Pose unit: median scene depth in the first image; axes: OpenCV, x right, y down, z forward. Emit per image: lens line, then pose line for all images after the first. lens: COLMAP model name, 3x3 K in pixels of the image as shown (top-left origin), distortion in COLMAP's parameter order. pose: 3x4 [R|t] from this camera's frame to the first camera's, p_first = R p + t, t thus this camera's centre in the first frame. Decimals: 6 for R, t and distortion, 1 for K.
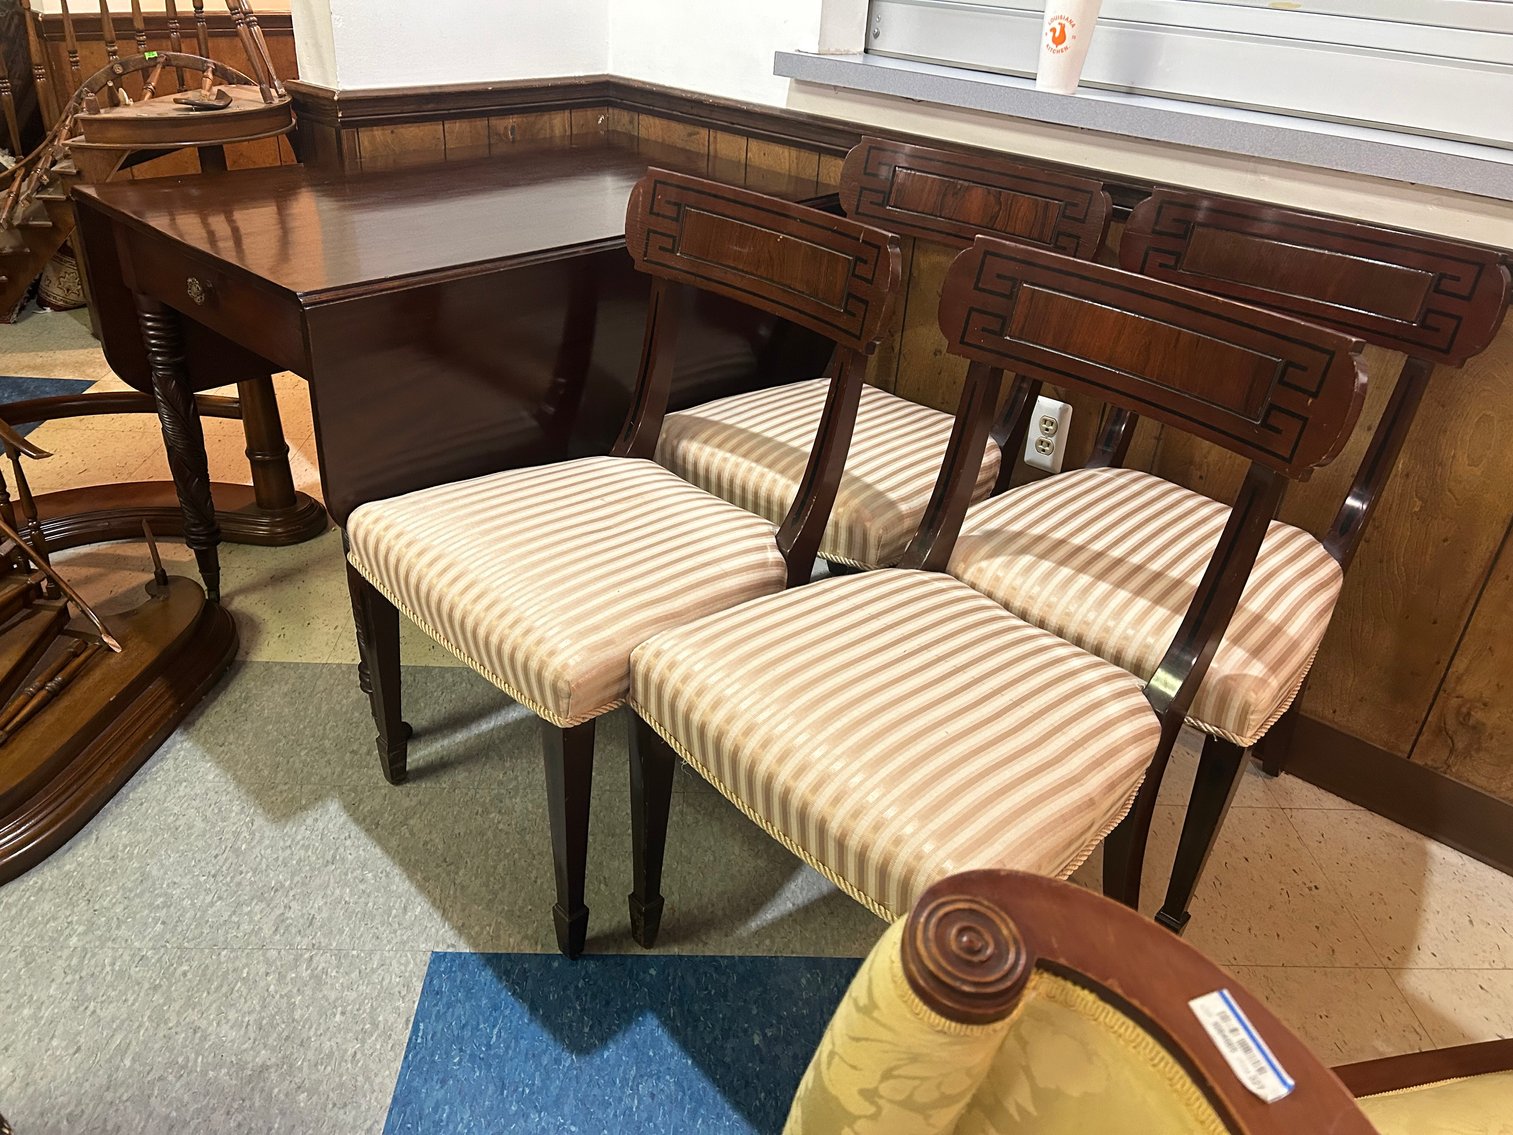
lens RADIAL K [[1152.7, 0, 743.7], [0, 1152.7, 569.8], [0, 0, 1]] dist [0.039676, -0.040251]
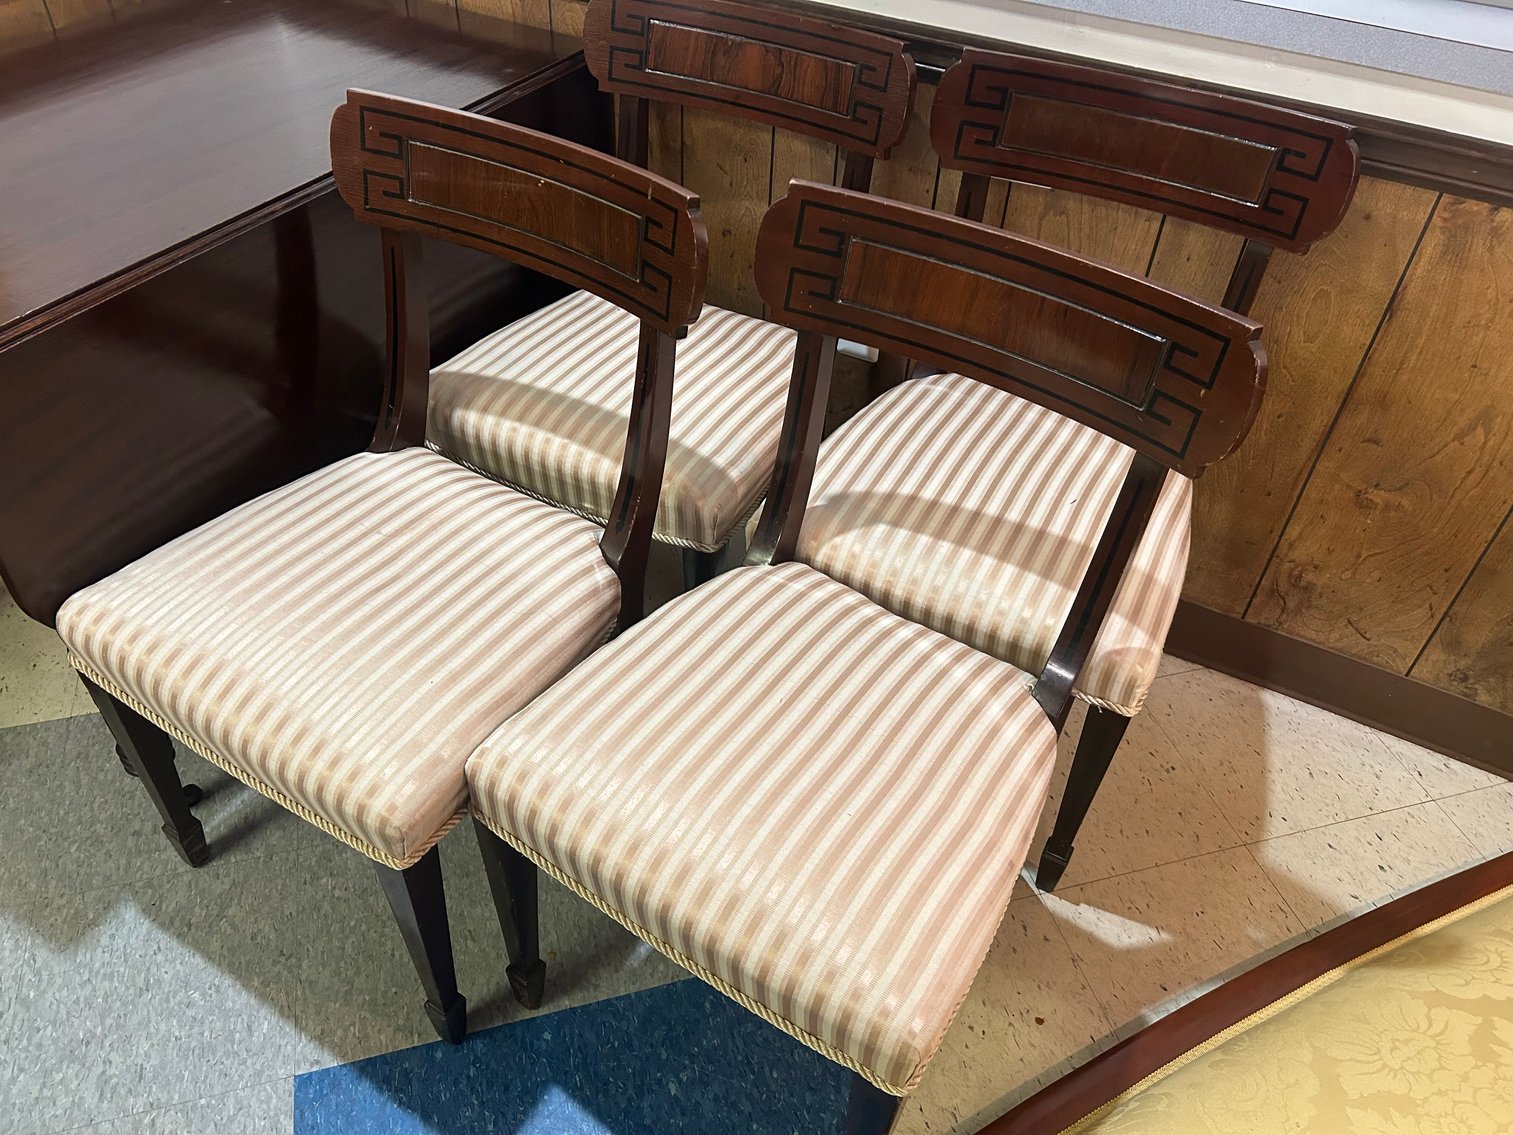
lens RADIAL K [[1143.6, 0, 747.2], [0, 1143.6, 570.2], [0, 0, 1]] dist [0.051997, -0.060448]
pose [[0.968657, -0.178347, 0.172904, -0.014844], [0.134111, 0.961385, 0.240319, -0.188265], [-0.209087, -0.209598, 0.955171, 0.145799]]
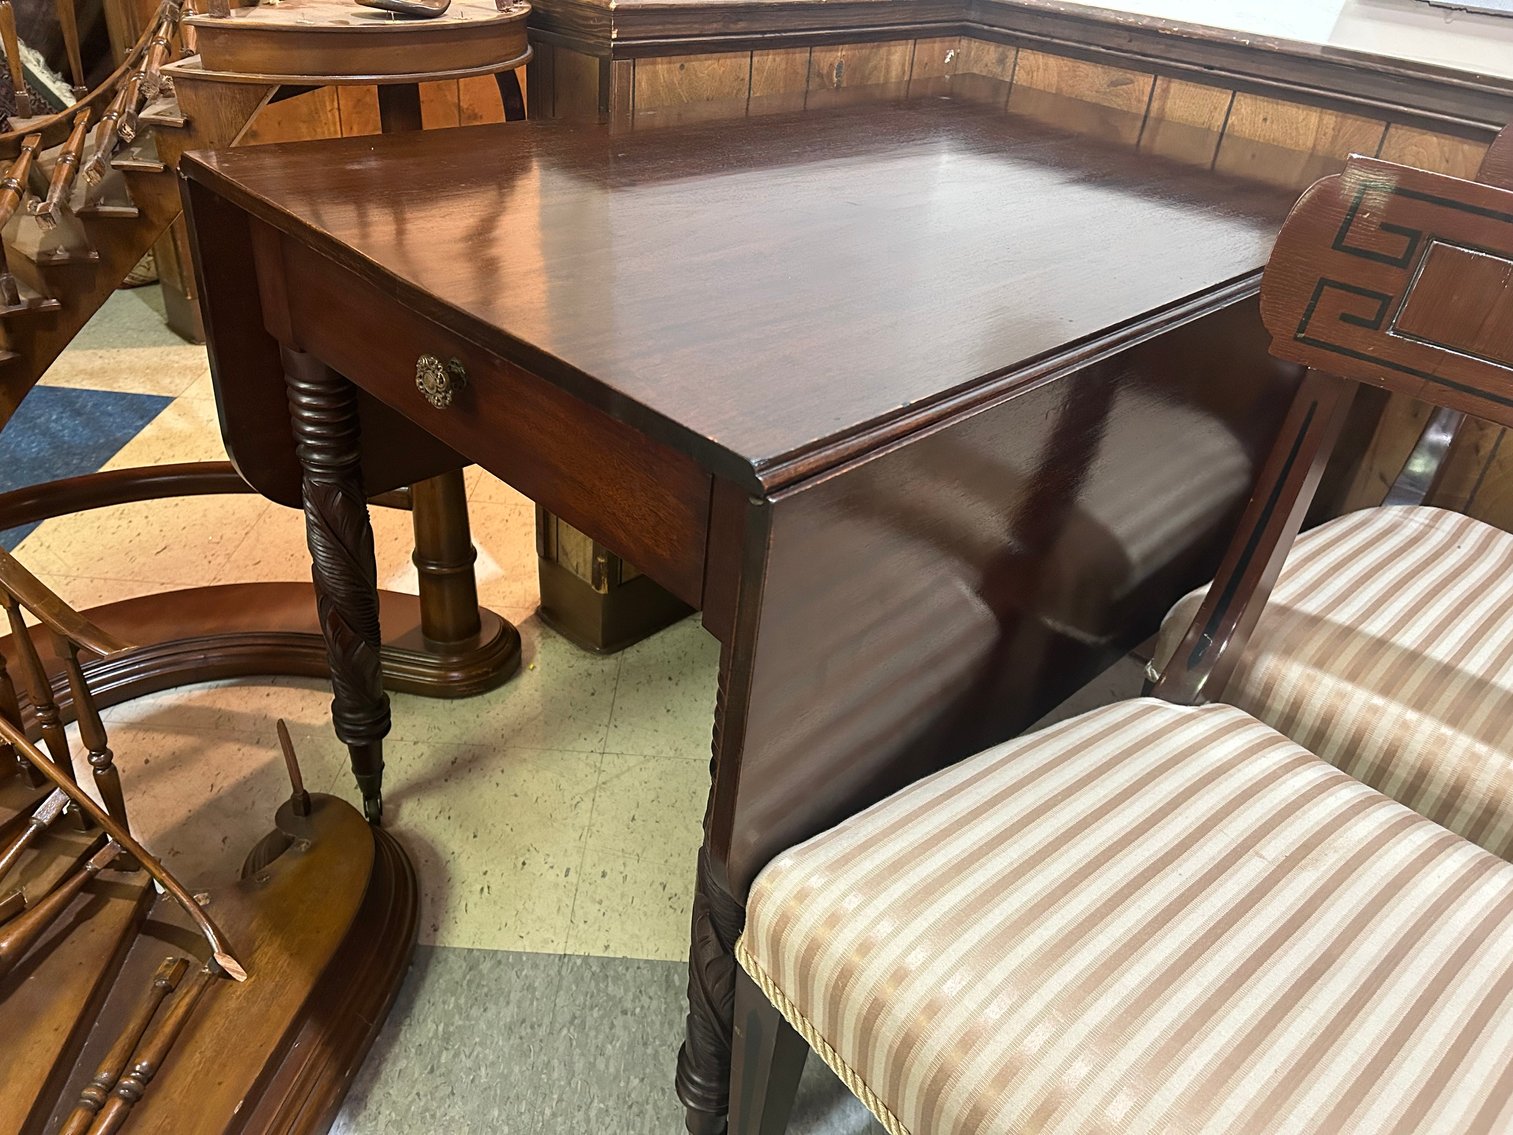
lens RADIAL K [[1127.8, 0, 731.1], [0, 1127.8, 561.4], [0, 0, 1]] dist [0.008653, 0.002199]
pose [[0.998846, 0.042060, -0.023183, -0.322542], [-0.040980, 0.998136, 0.045234, -0.185971], [0.025042, -0.044231, 0.998707, 0.506158]]
